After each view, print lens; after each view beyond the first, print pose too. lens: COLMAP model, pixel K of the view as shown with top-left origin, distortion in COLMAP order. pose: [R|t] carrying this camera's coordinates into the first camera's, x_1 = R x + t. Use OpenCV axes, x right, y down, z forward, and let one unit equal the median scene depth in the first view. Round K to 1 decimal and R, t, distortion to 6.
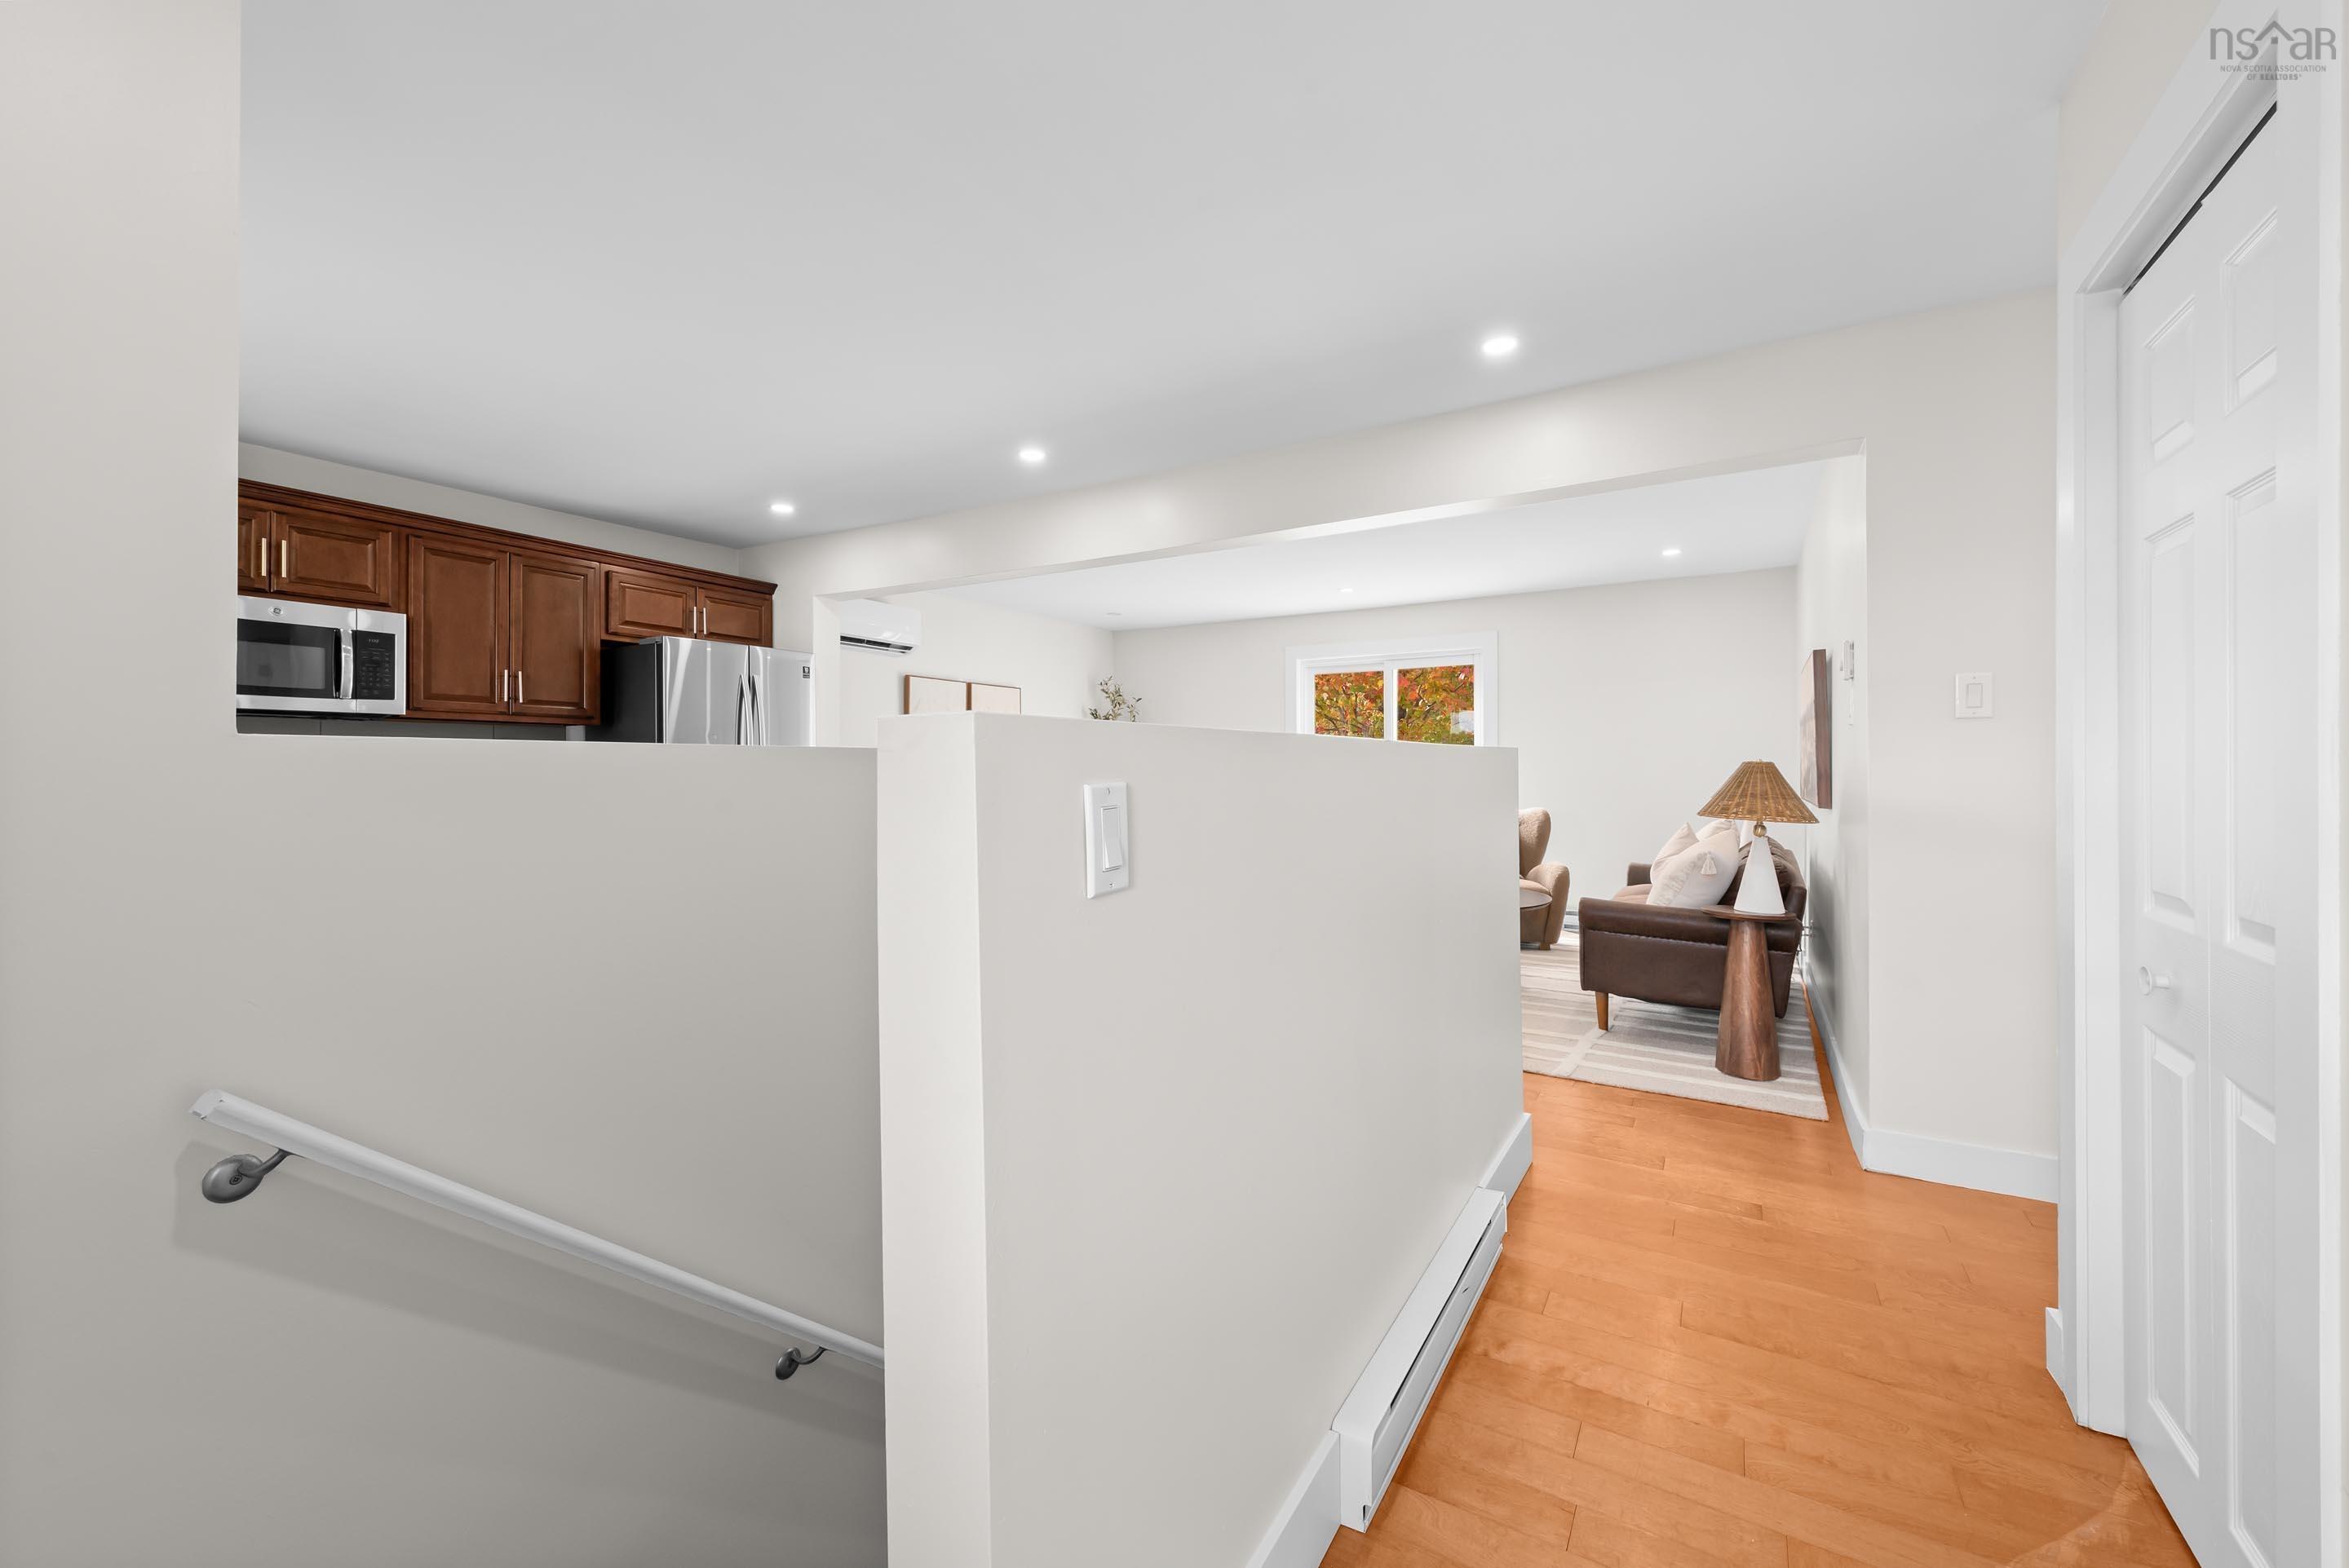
lens RADIAL K [[910.2, 0, 1174.7], [0, 910.2, 774.5], [0, 0, 1]] dist [0.001055, 0.000090]
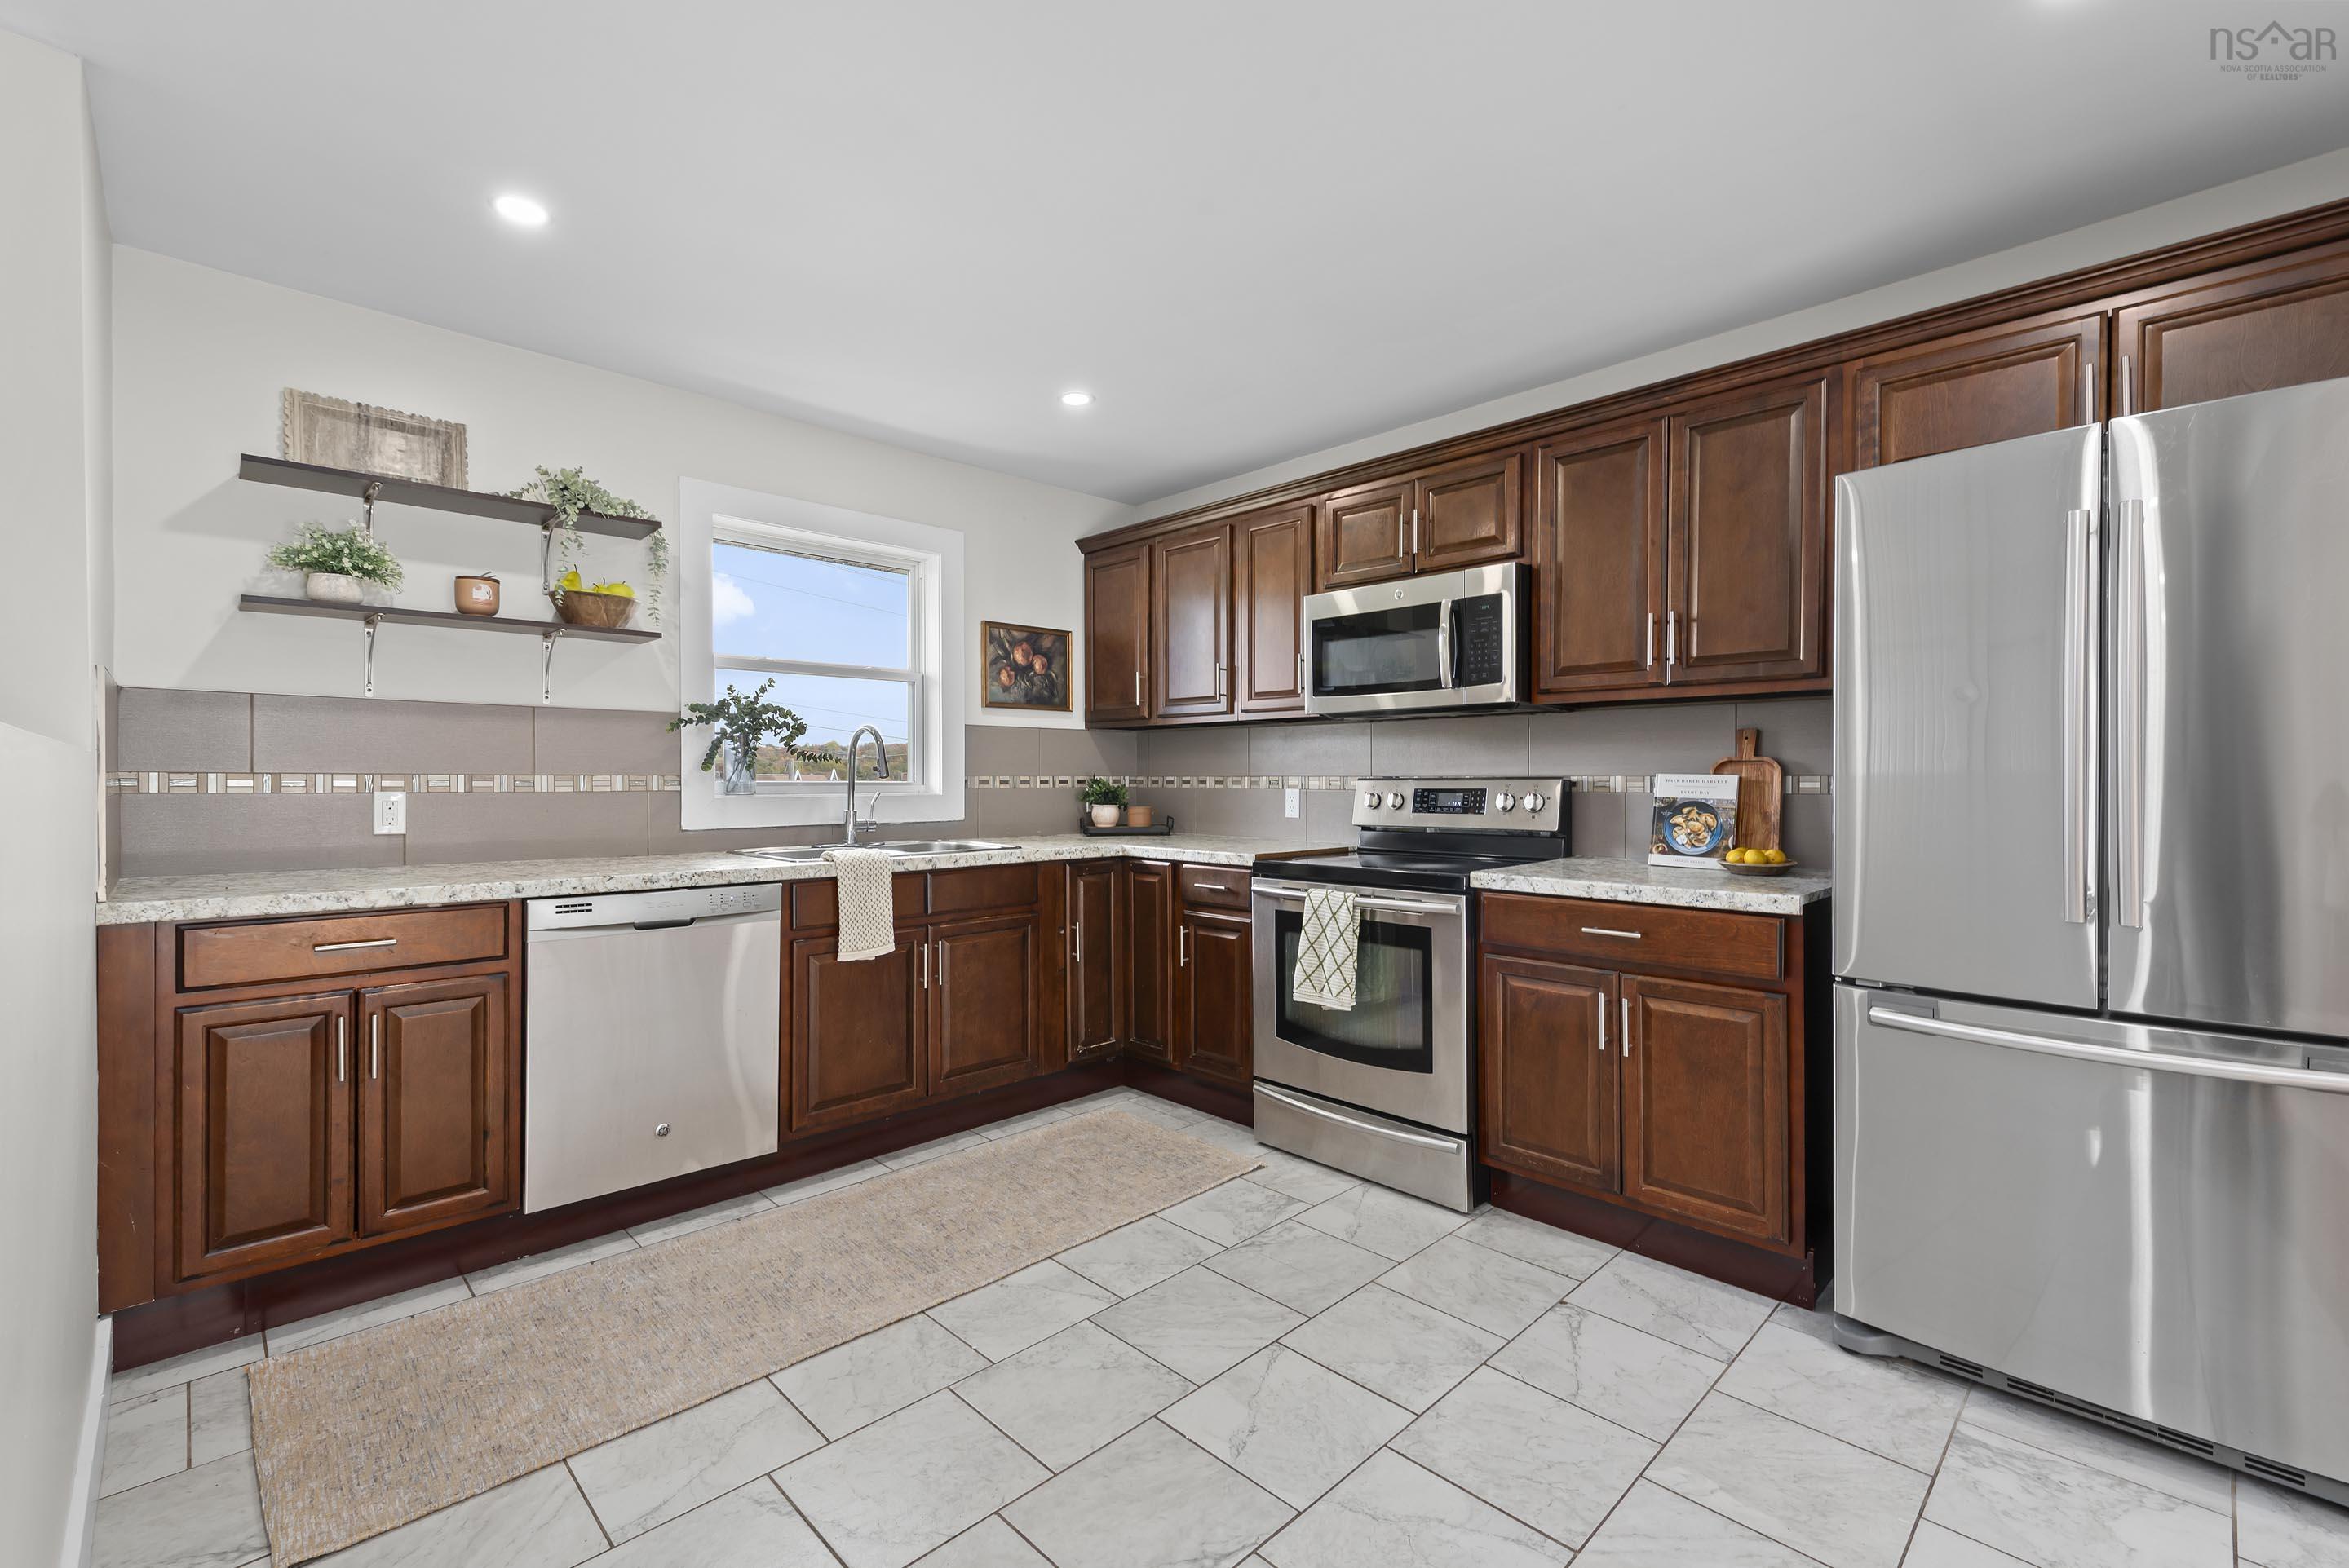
lens RADIAL K [[1006.3, 0, 1174.2], [0, 1006.3, 779.9], [0, 0, 1]] dist [-0.000188, -0.000014]
pose [[-0.227253, 0.005873, -0.973818, -0.008787], [0.001427, 0.999983, 0.005698, -0.009297], [0.973835, -0.000094, -0.227258, 0.926396]]
